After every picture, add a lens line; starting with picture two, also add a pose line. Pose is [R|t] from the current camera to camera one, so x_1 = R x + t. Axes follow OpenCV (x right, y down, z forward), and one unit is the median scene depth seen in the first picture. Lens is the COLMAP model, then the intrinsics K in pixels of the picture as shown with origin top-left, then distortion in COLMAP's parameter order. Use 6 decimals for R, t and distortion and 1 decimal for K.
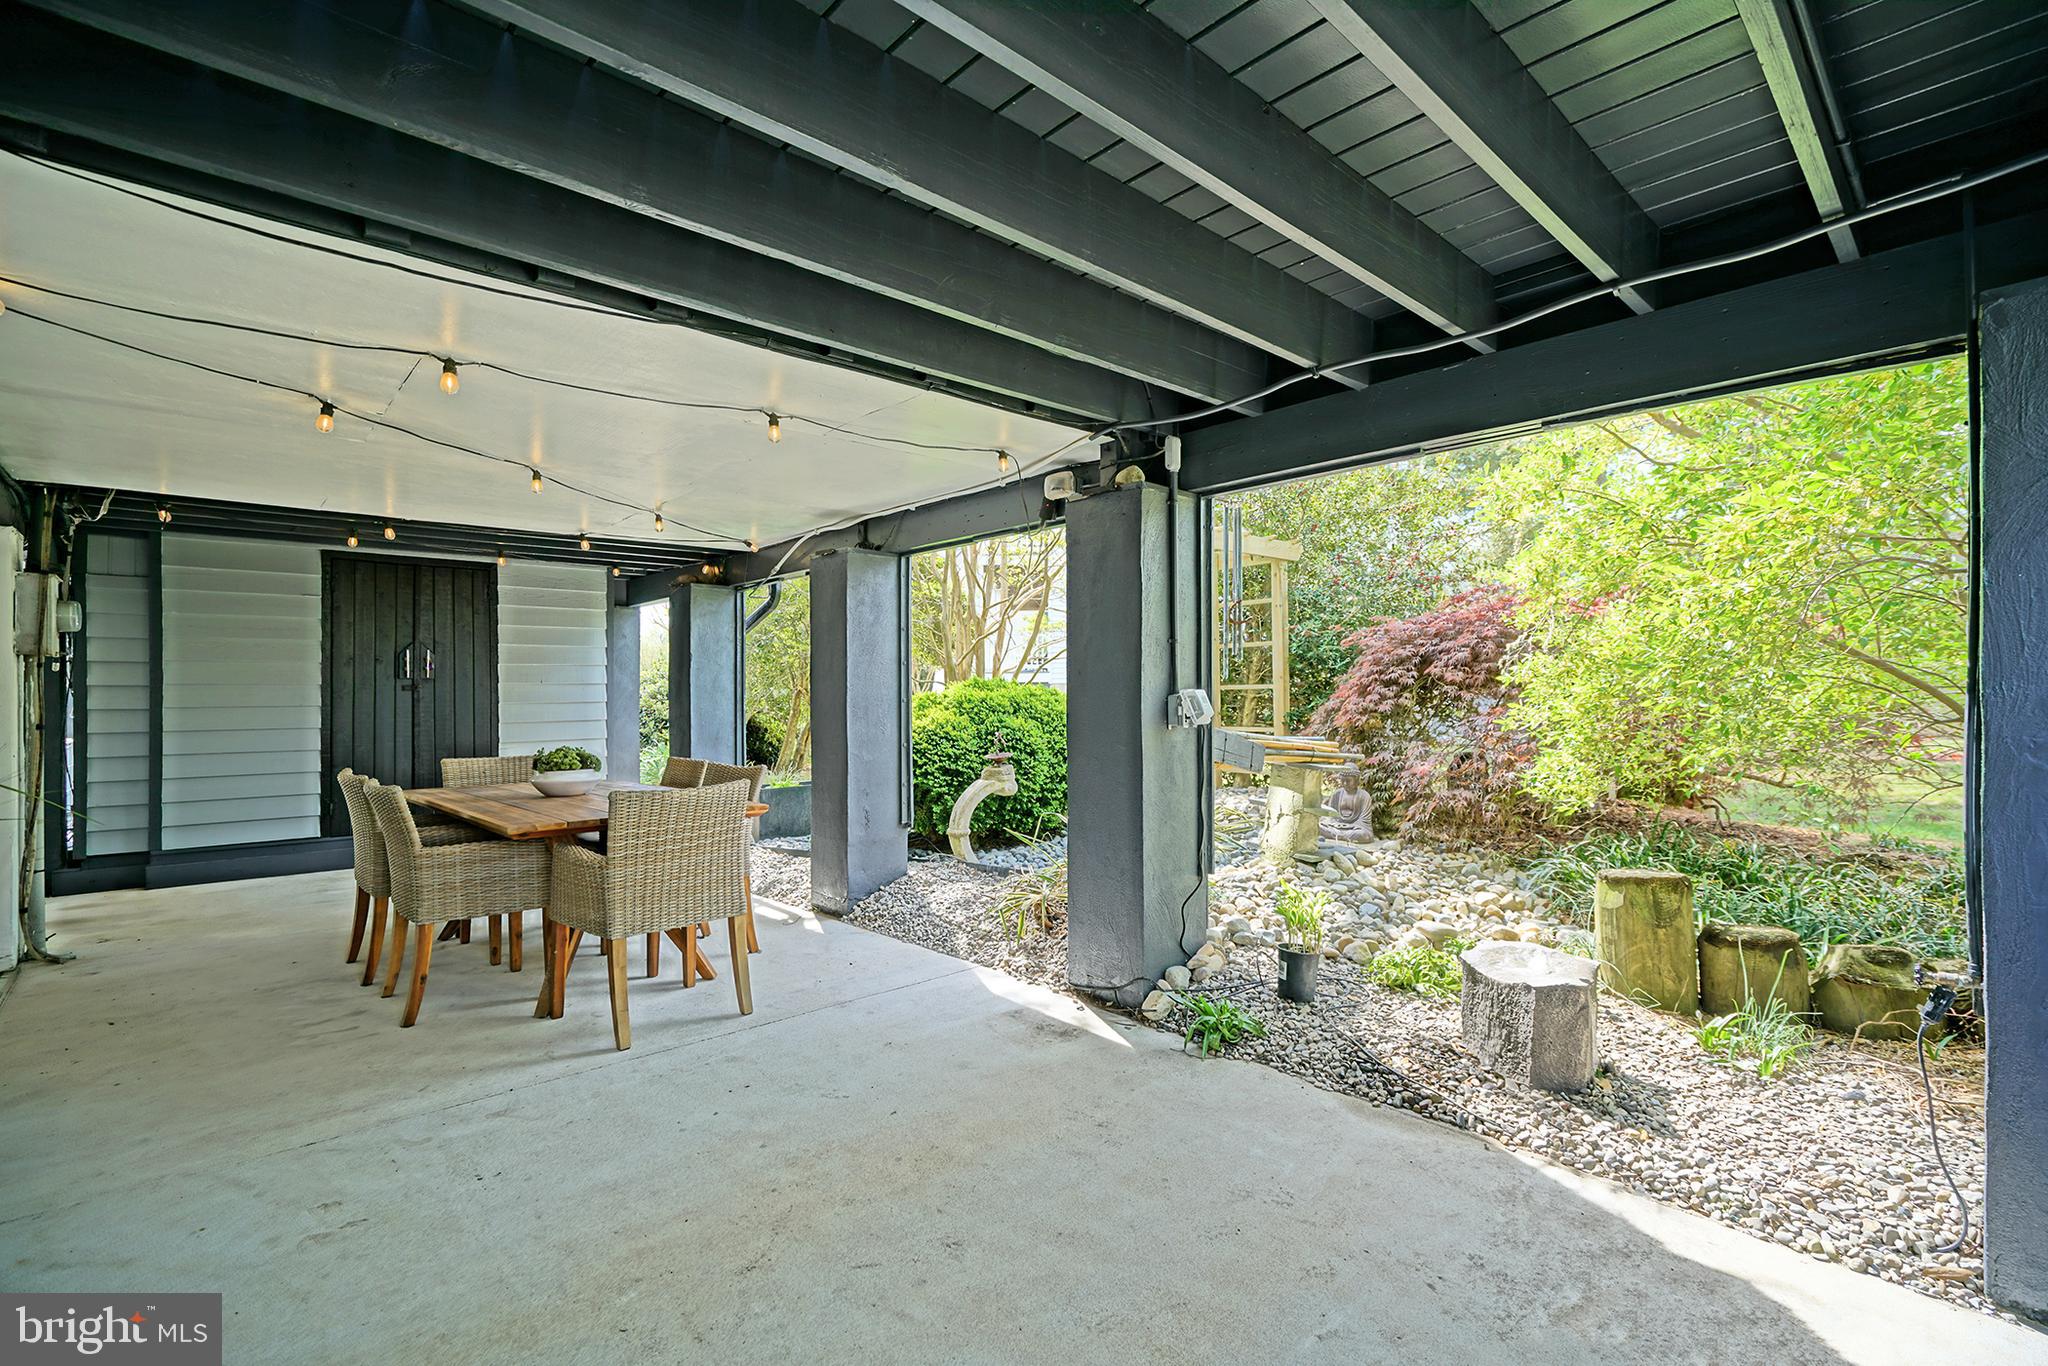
lens RADIAL K [[884.1, 0, 1024.0], [0, 884.1, 683.0], [0, 0, 1]] dist [-0.002707, -0.000259]
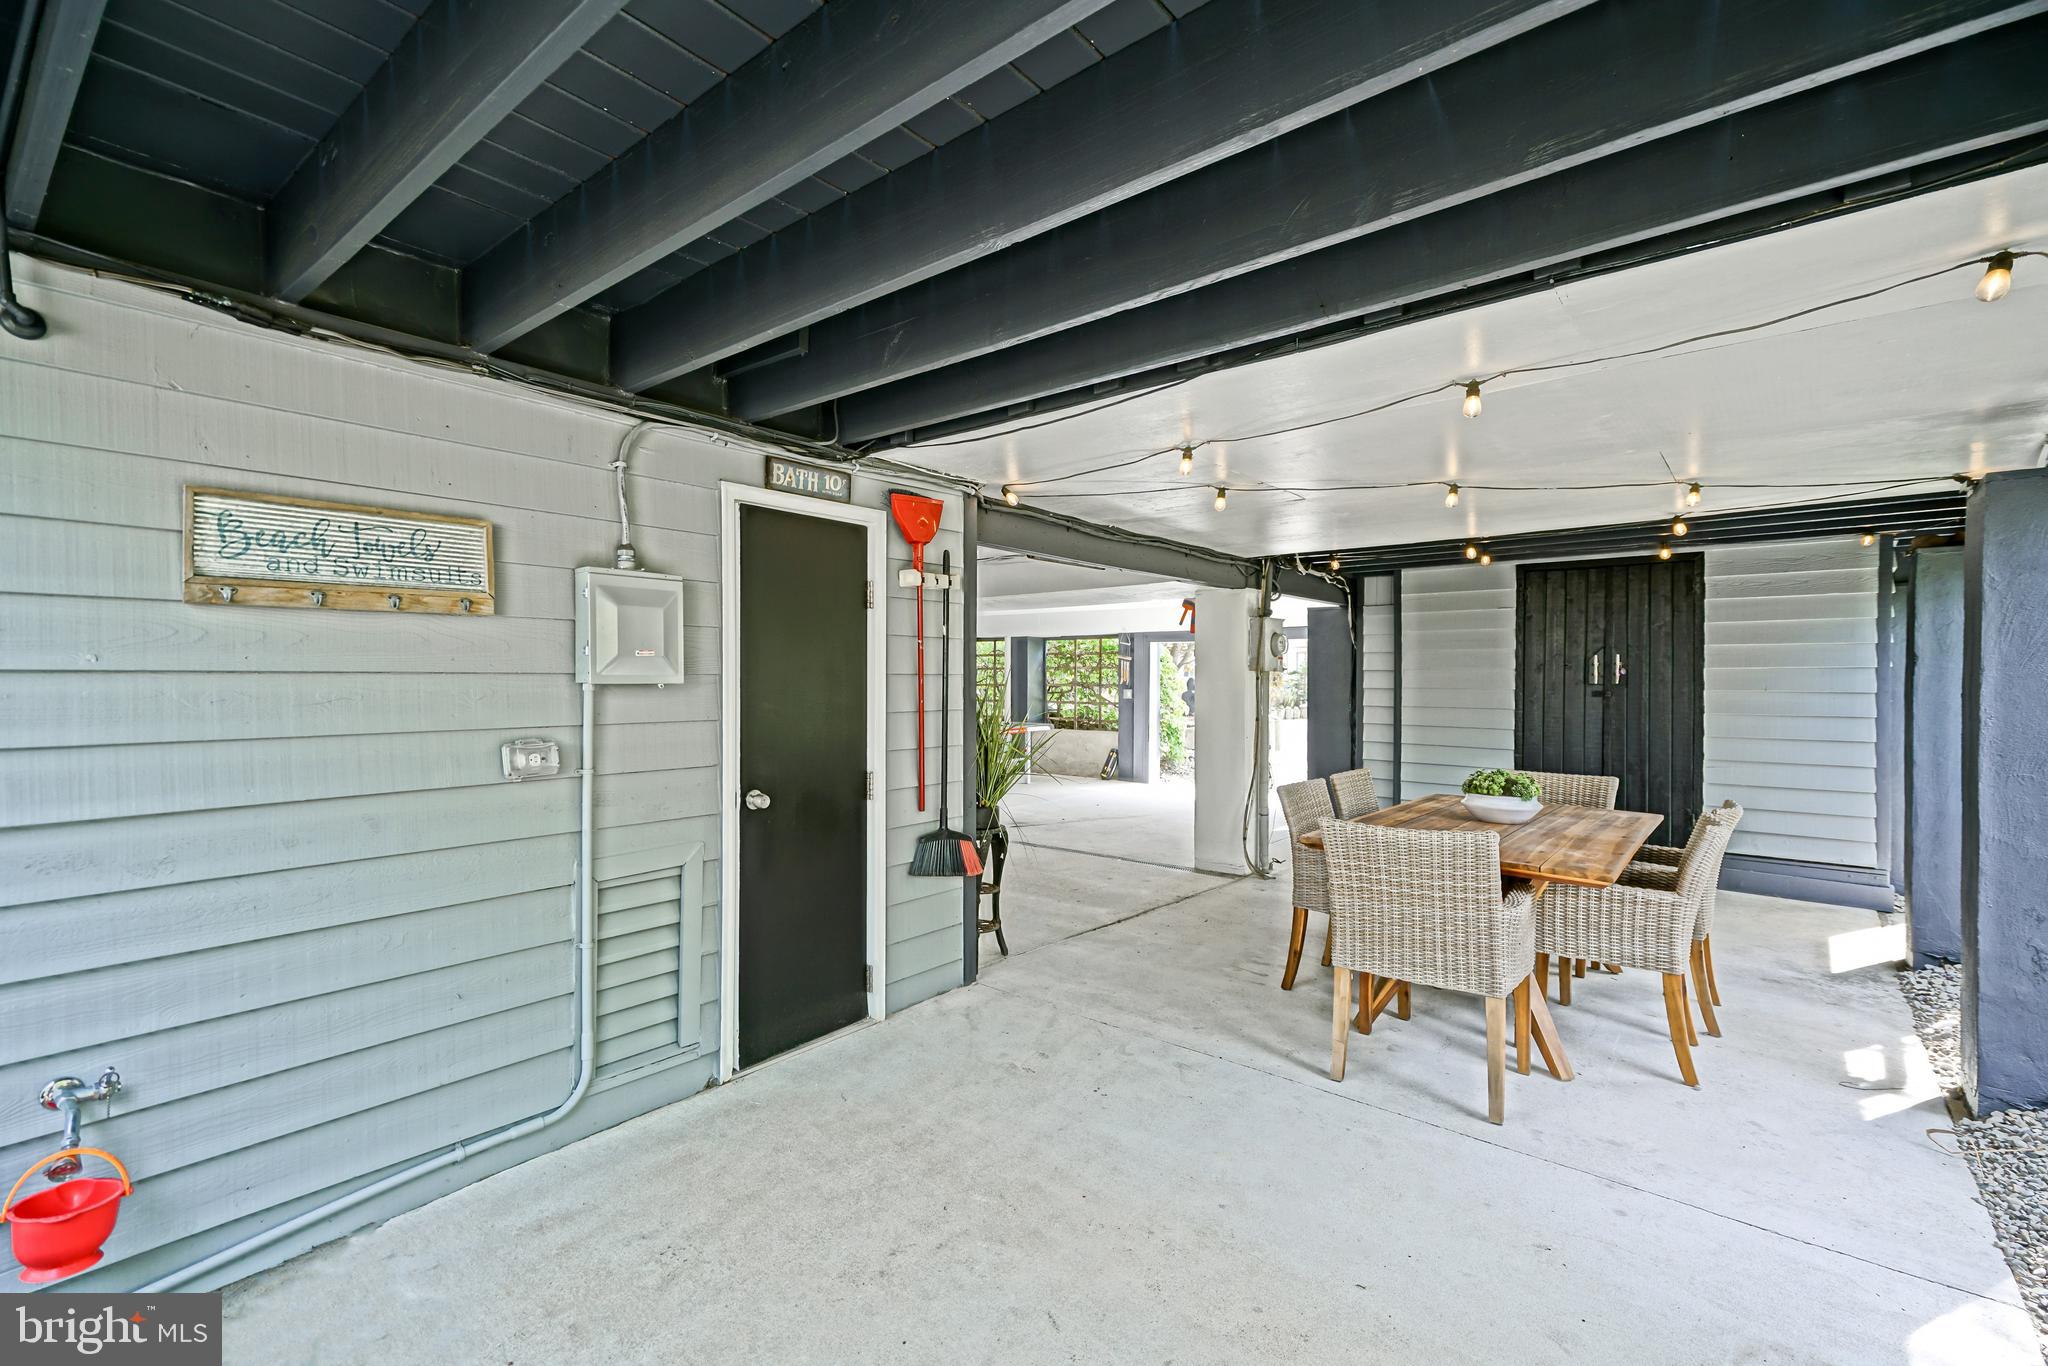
lens RADIAL K [[915.0, 0, 1012.5], [0, 915.0, 675.3], [0, 0, 1]] dist [0.036497, 0.000048]
pose [[0.148962, 0.004255, -0.988834, 0.425068], [-0.001153, 0.999991, 0.004129, -0.035156], [0.988842, 0.000526, 0.148966, 0.401956]]
